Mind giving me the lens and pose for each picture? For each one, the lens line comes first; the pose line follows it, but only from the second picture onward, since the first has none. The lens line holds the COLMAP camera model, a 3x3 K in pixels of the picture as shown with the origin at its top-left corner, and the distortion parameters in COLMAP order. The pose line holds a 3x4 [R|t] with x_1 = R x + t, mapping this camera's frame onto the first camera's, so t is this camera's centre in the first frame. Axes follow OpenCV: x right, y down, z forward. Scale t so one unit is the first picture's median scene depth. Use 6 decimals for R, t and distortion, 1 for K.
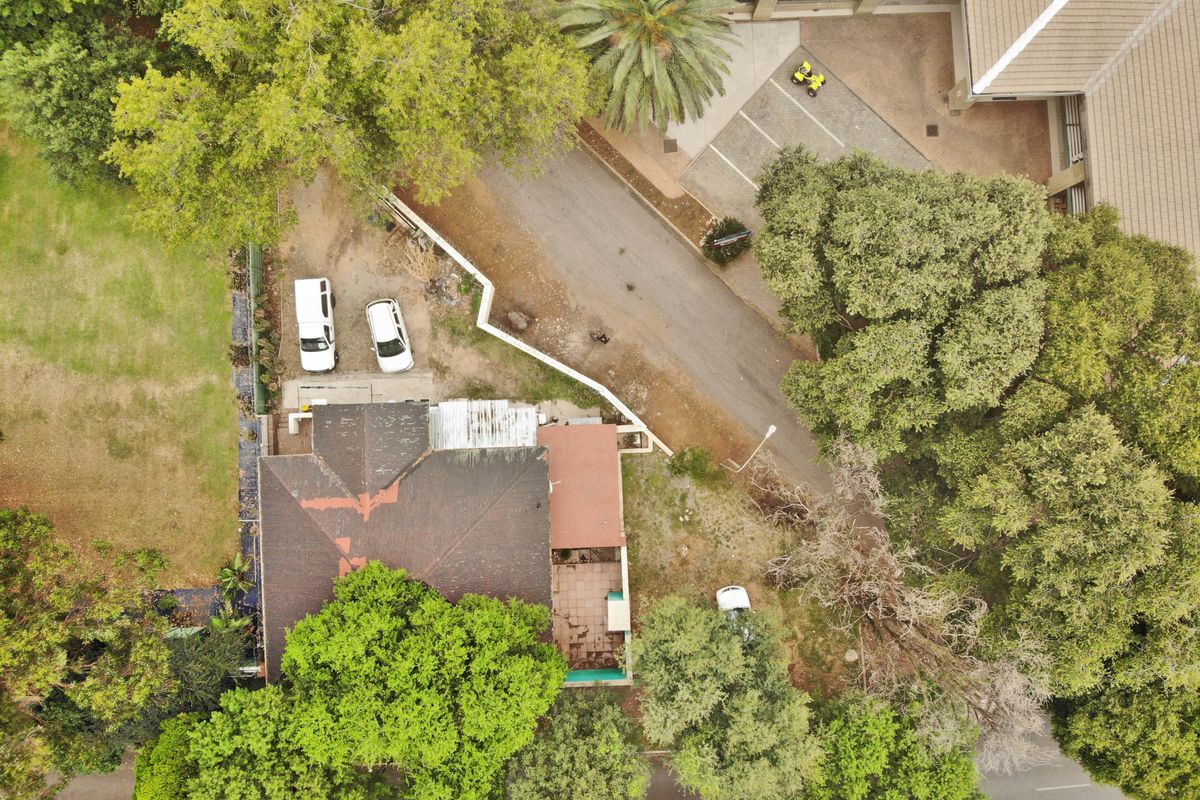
lens RADIAL K [[878.8, 0, 600.0], [0, 878.8, 400.0], [0, 0, 1]] dist [0.067980, -0.203129]
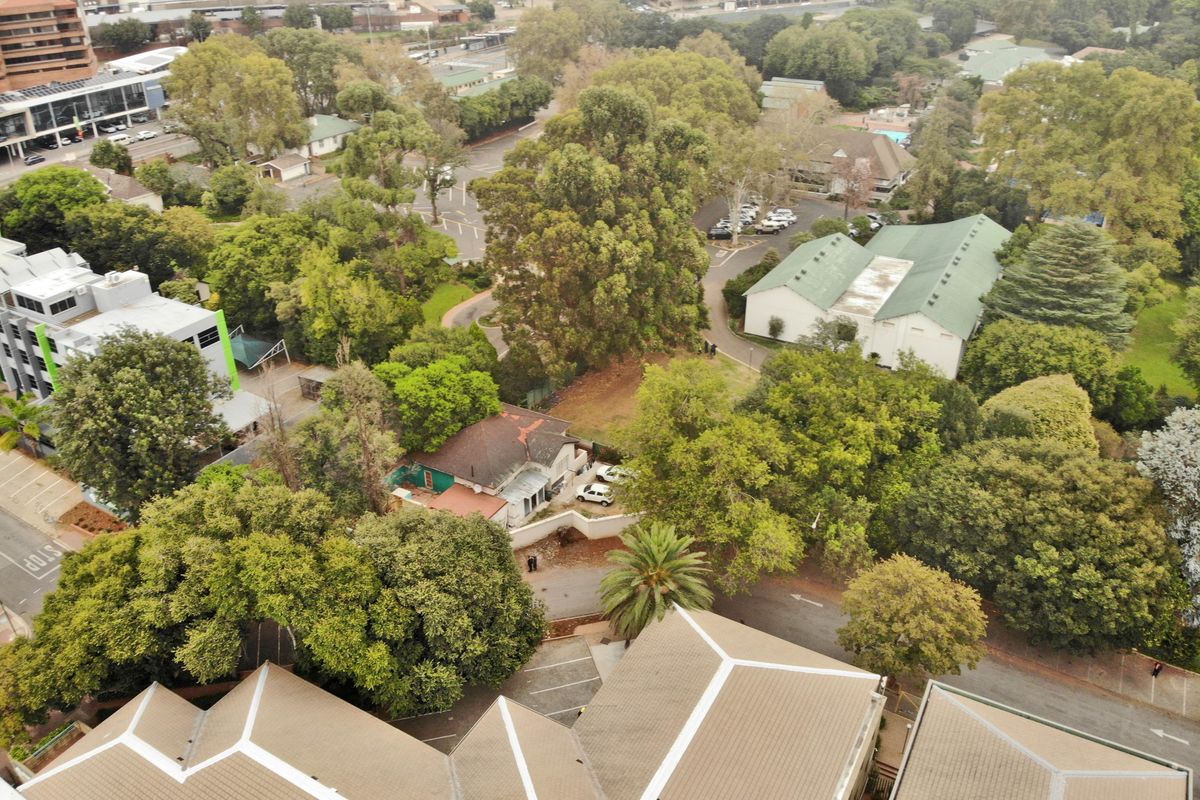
lens RADIAL K [[876.8, 0, 607.5], [0, 876.8, 406.8], [0, 0, 1]] dist [0.142152, -0.305211]
pose [[-0.523250, 0.423402, -0.739554, 1.259761], [-0.852022, -0.243271, 0.463548, -1.097445], [0.016355, 0.872668, 0.488040, -0.093206]]
